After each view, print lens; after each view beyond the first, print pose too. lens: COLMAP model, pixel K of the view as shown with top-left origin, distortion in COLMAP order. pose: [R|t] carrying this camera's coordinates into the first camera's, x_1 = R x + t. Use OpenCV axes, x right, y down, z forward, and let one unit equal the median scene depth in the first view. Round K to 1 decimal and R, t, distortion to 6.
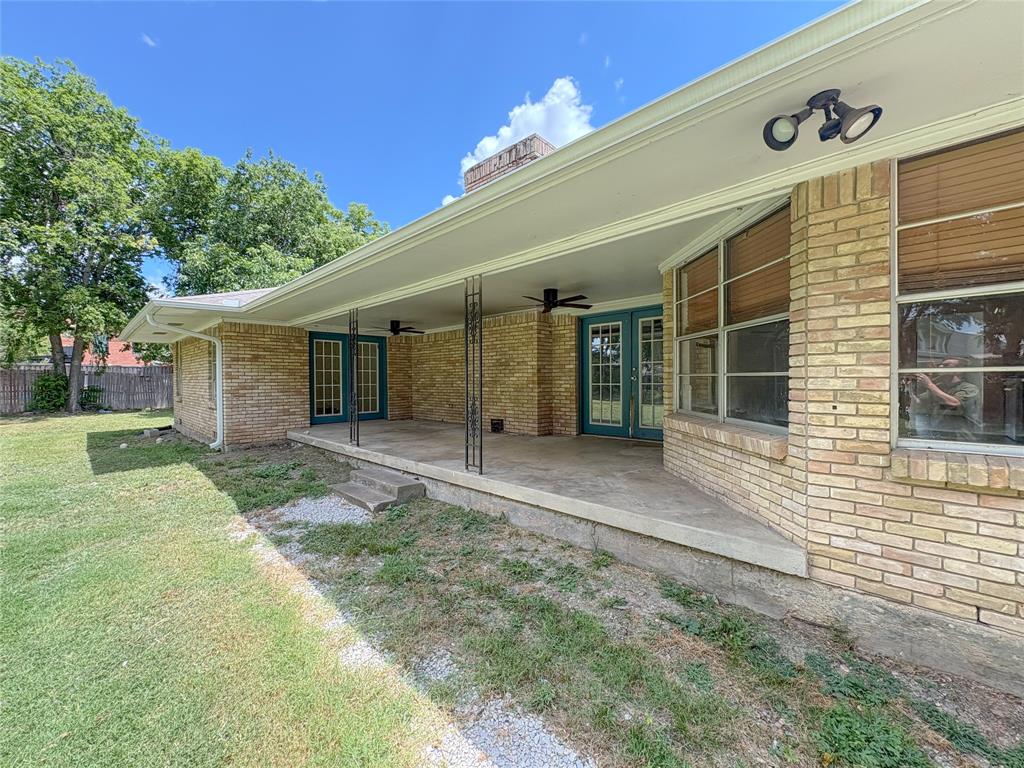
lens RADIAL K [[407.8, 0, 509.5], [0, 407.8, 383.8], [0, 0, 1]] dist [0.003750, 0.000246]
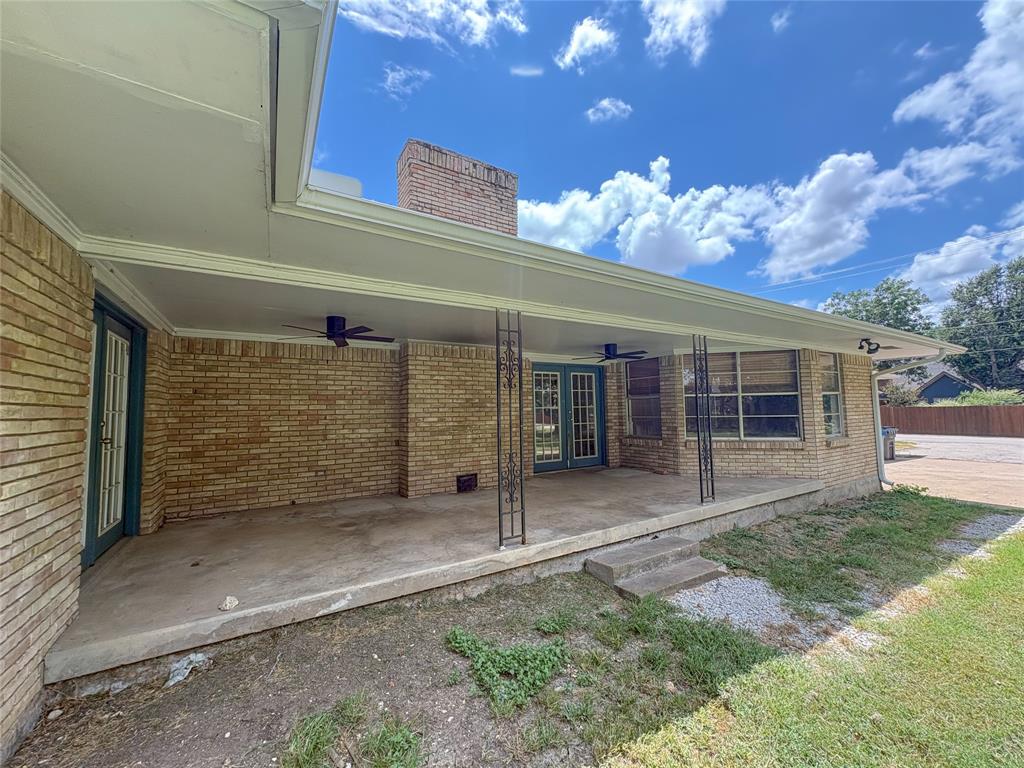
lens RADIAL K [[407.8, 0, 513.6], [0, 407.8, 385.5], [0, 0, 1]] dist [0.003750, 0.000246]
pose [[0.246467, 0.068328, 0.966740, -1.336851], [0.025252, 0.996720, -0.076885, -0.037598], [-0.968822, 0.043362, 0.243933, 1.213362]]
